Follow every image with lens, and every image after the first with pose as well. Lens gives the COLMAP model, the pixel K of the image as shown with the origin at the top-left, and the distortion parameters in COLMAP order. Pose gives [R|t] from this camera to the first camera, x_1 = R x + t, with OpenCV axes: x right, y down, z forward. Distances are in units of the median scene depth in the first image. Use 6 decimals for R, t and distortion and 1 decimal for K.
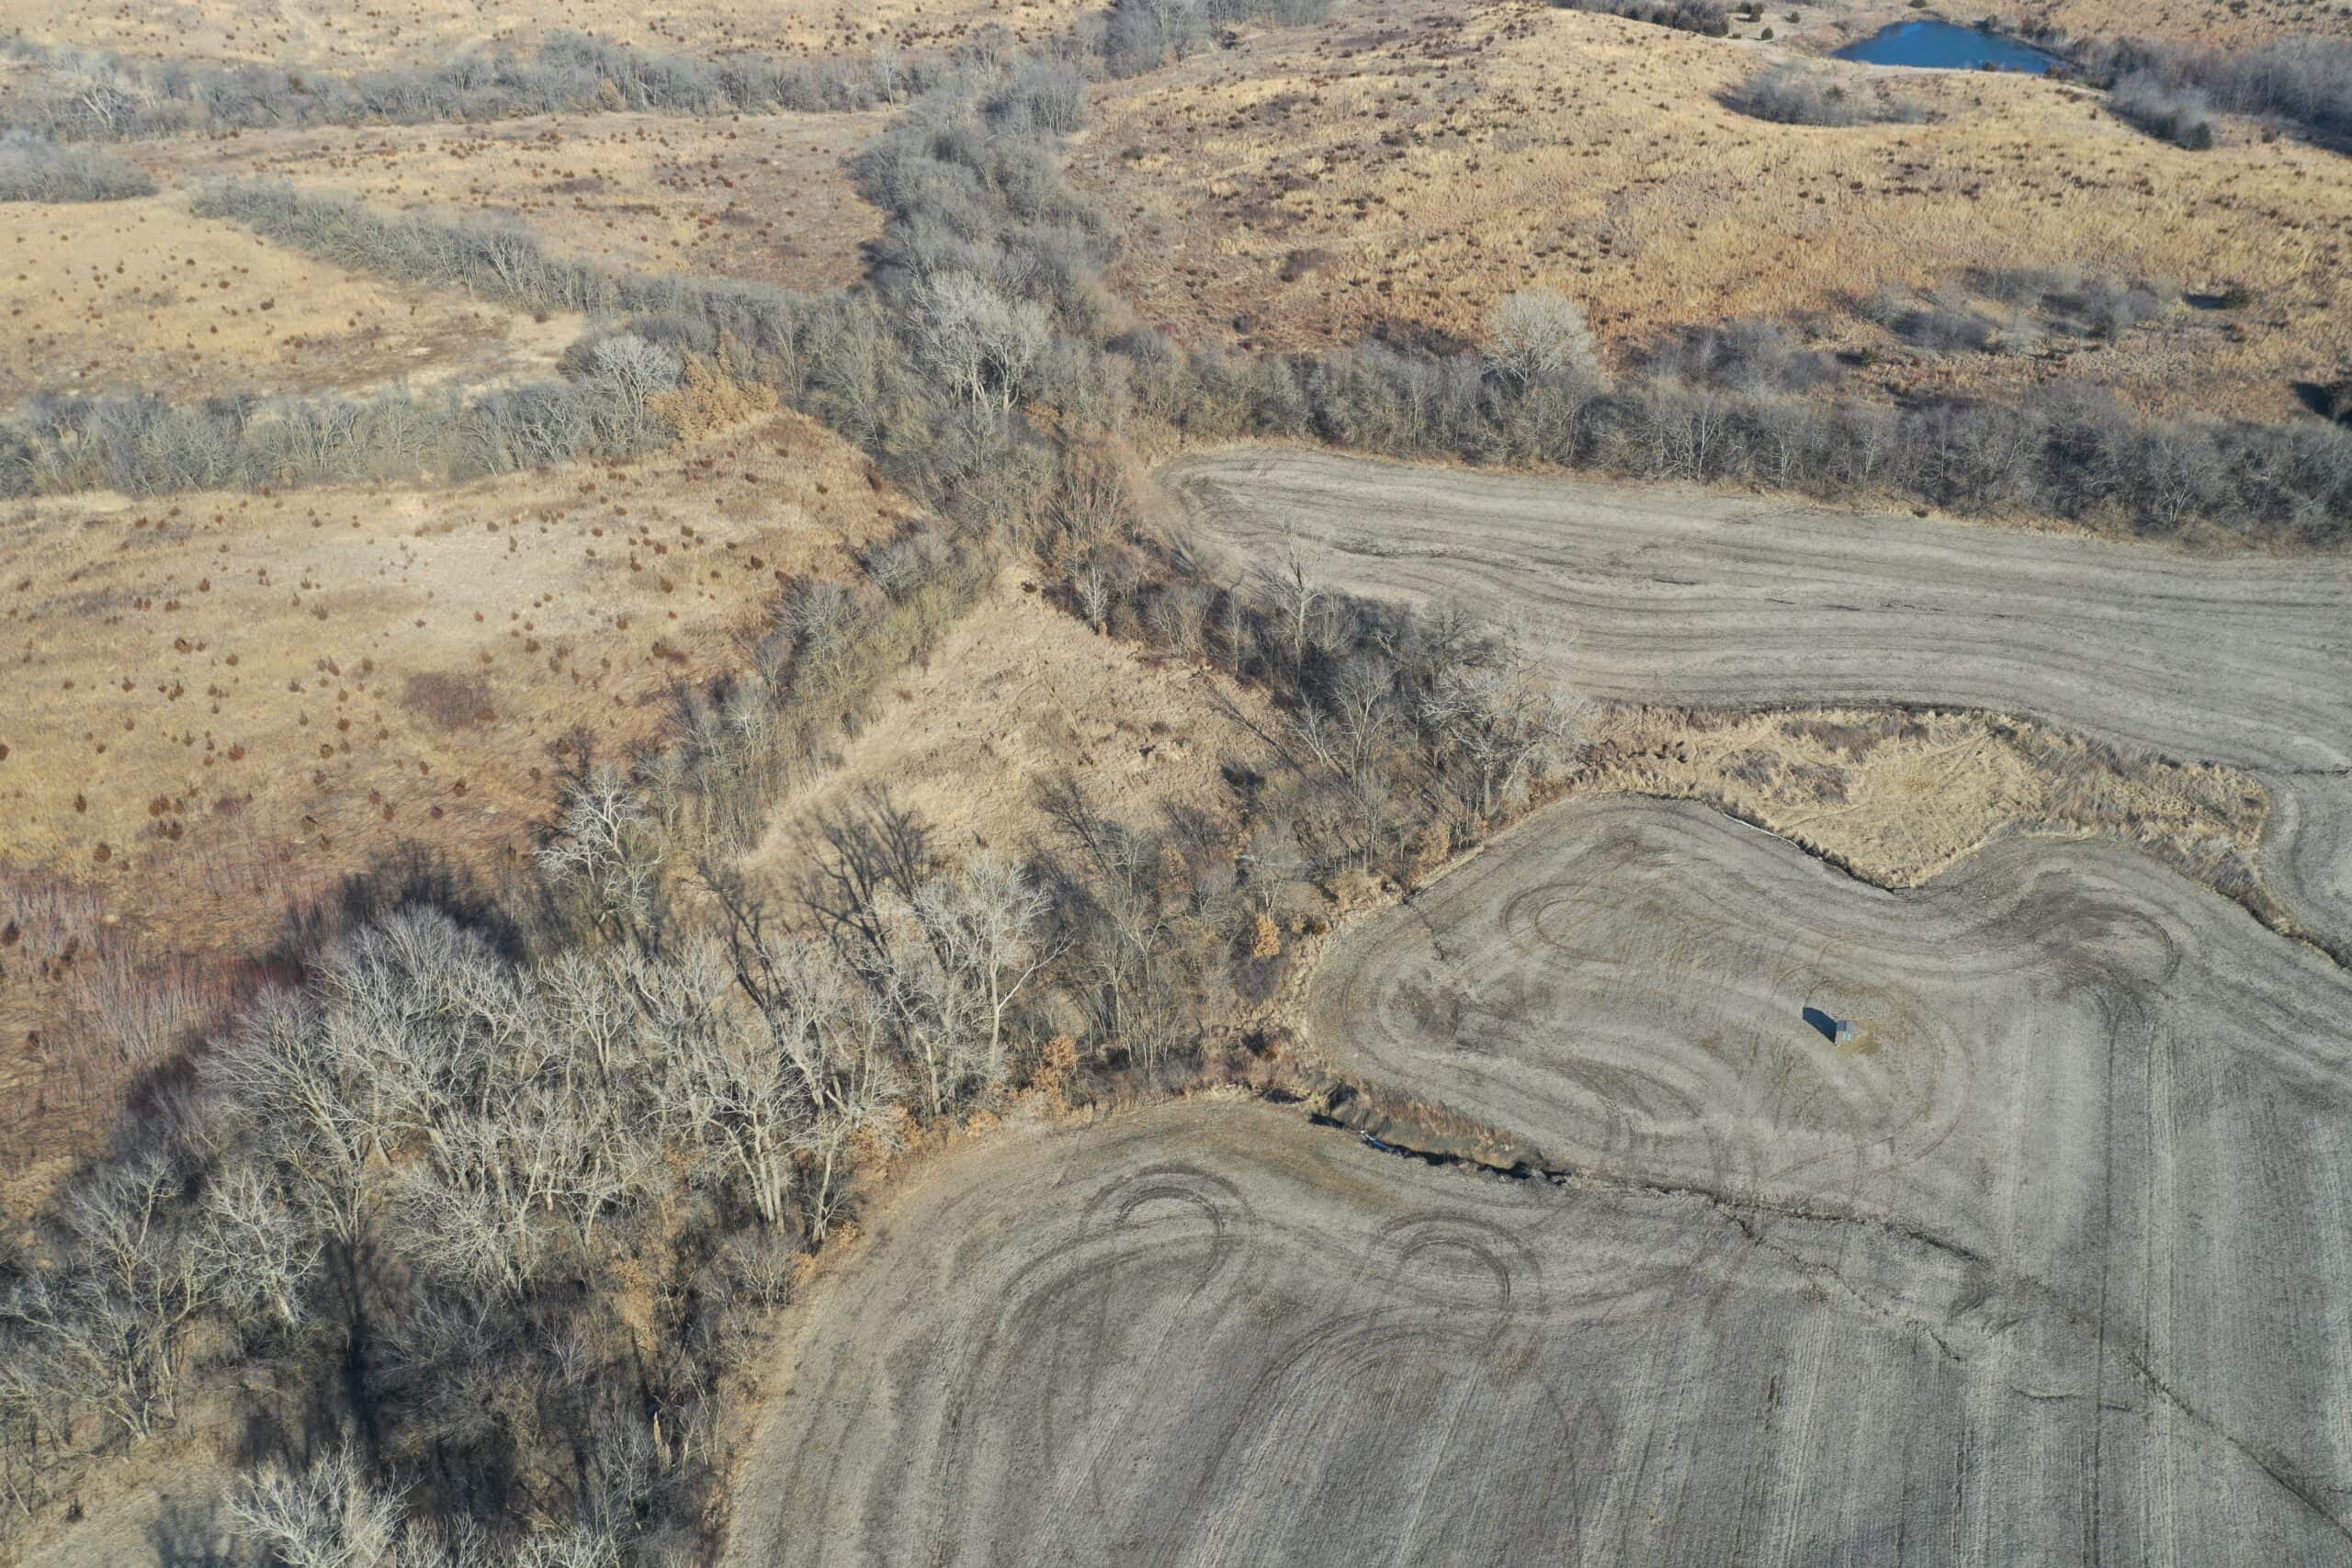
lens RADIAL K [[1868.8, 0, 1162.9], [0, 1868.8, 775.9], [0, 0, 1]] dist [-0.006984, -0.002120]
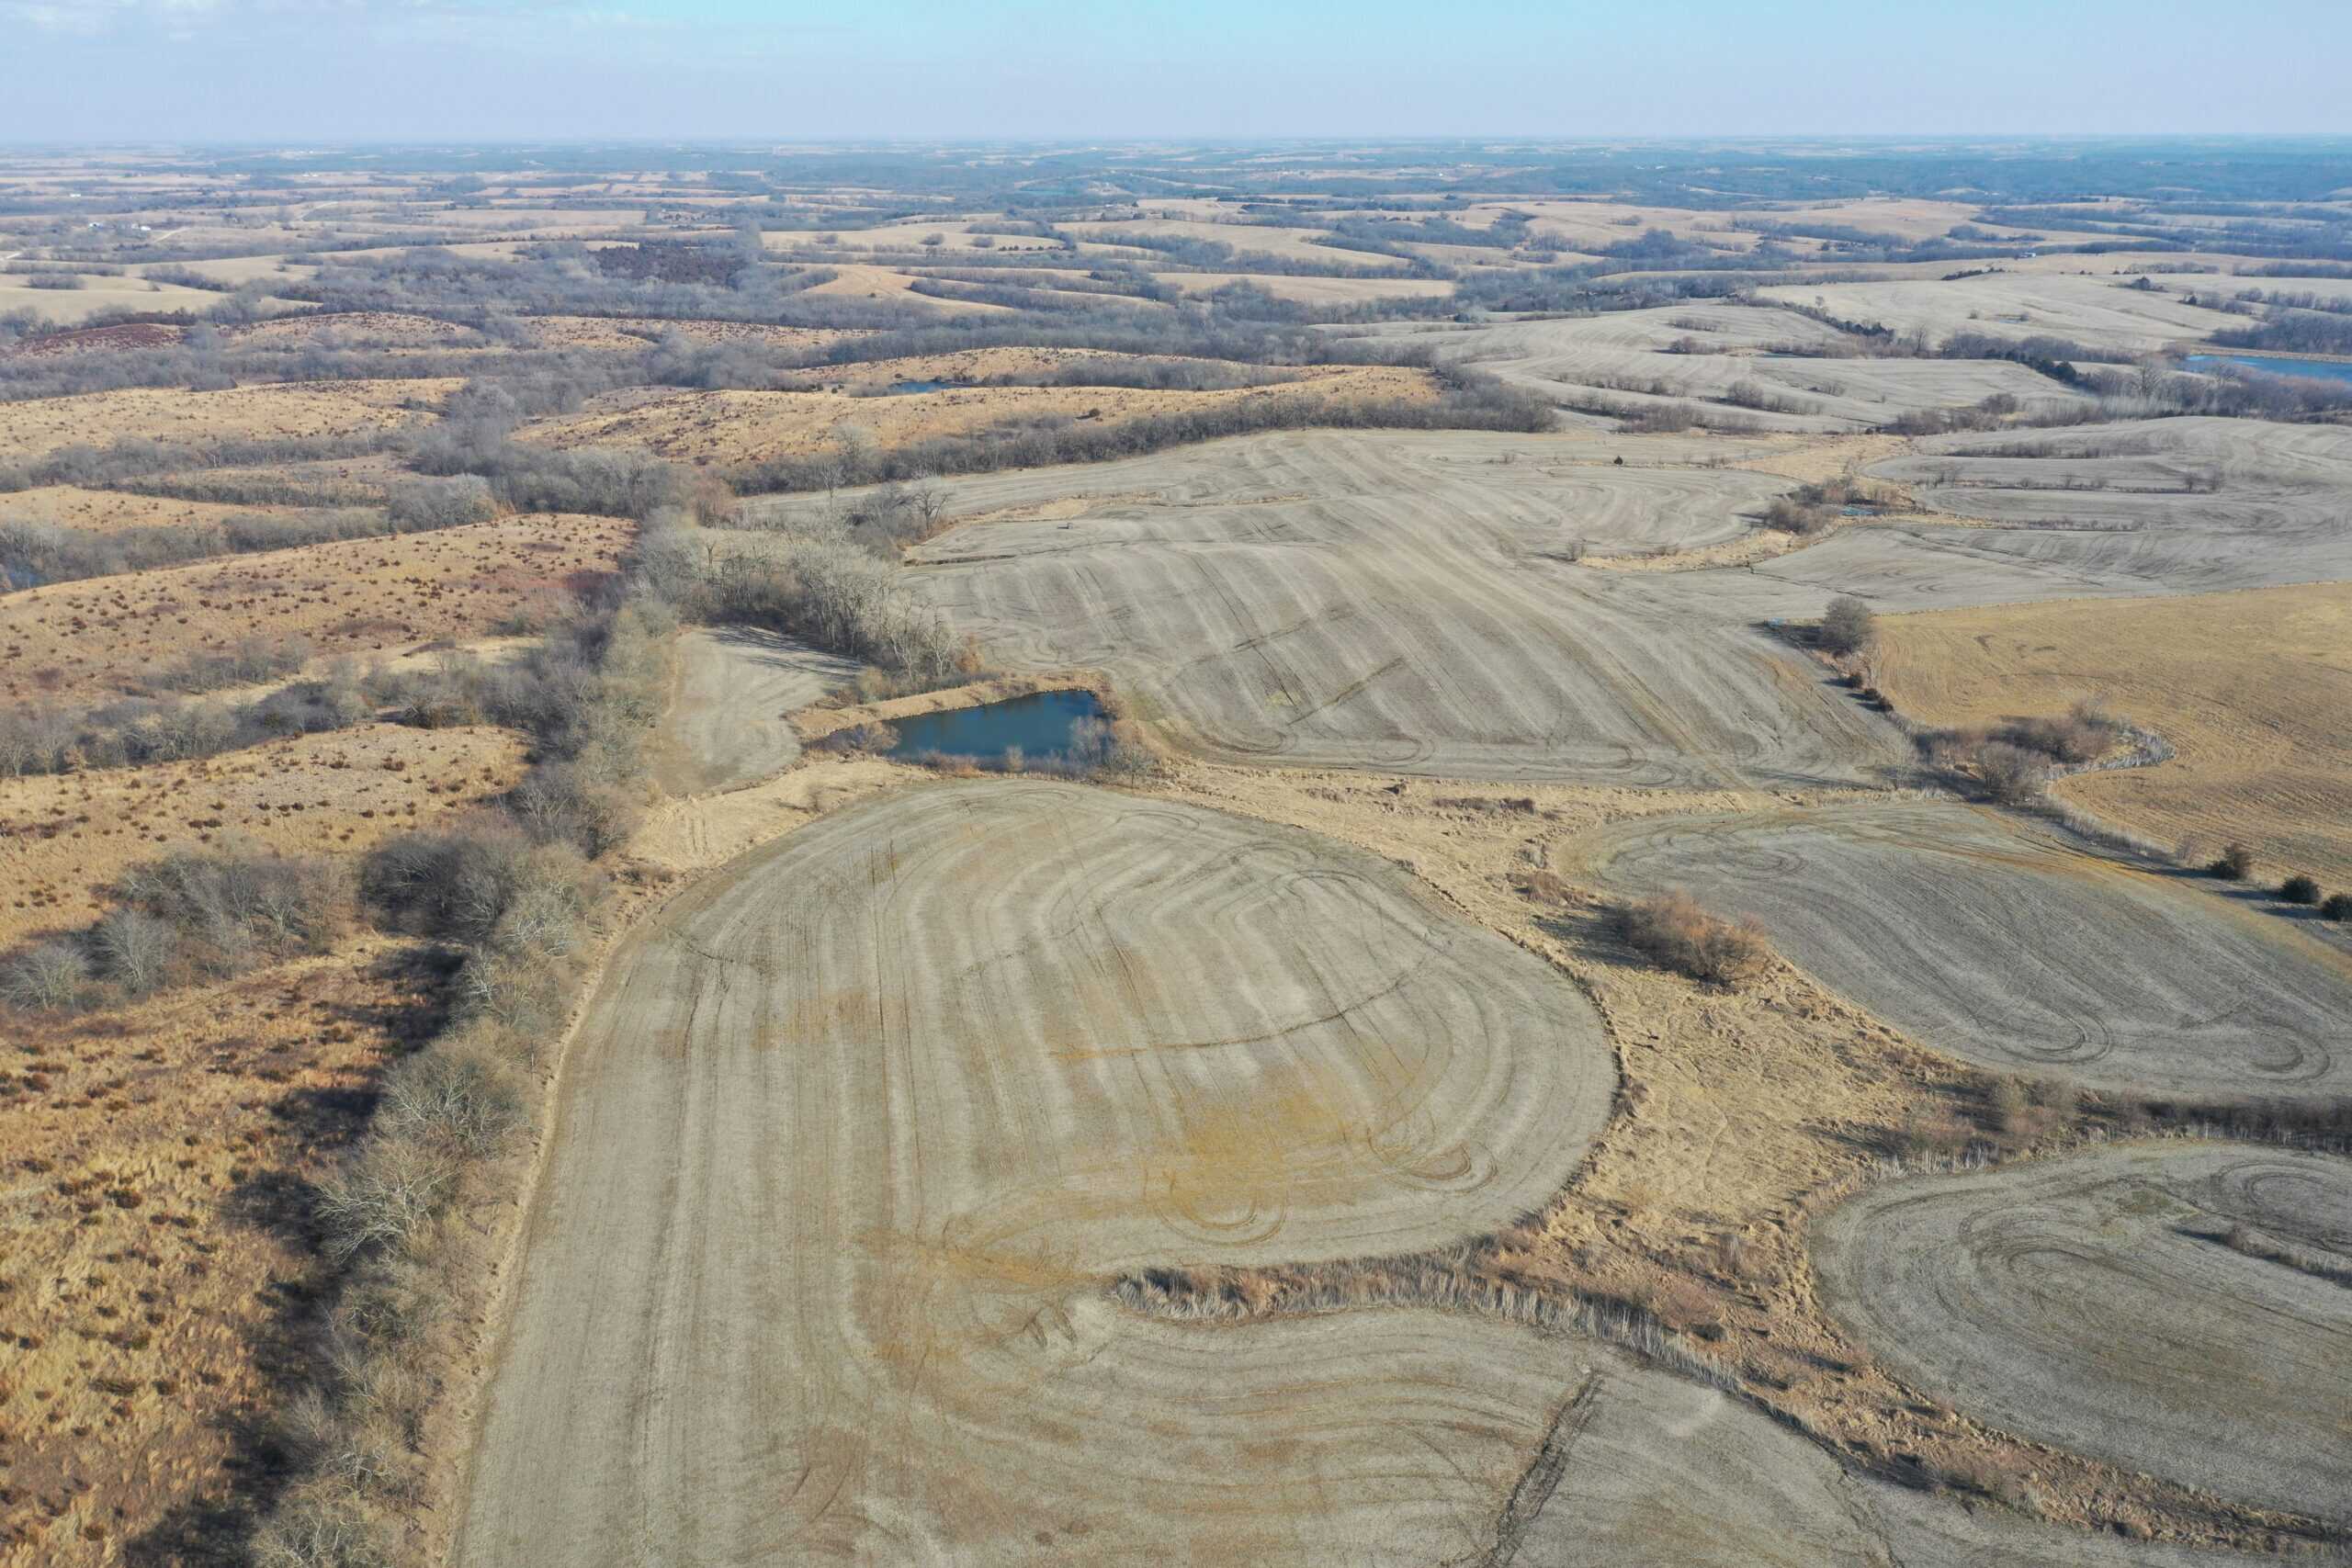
lens RADIAL K [[1868.8, 0, 1157.5], [0, 1868.8, 785.4], [0, 0, 1]] dist [-0.006984, -0.002120]
pose [[0.832314, -0.171364, 0.527151, -0.947092], [0.310917, 0.931648, -0.188048, 0.871853], [-0.458894, 0.320415, 0.828704, -1.196768]]
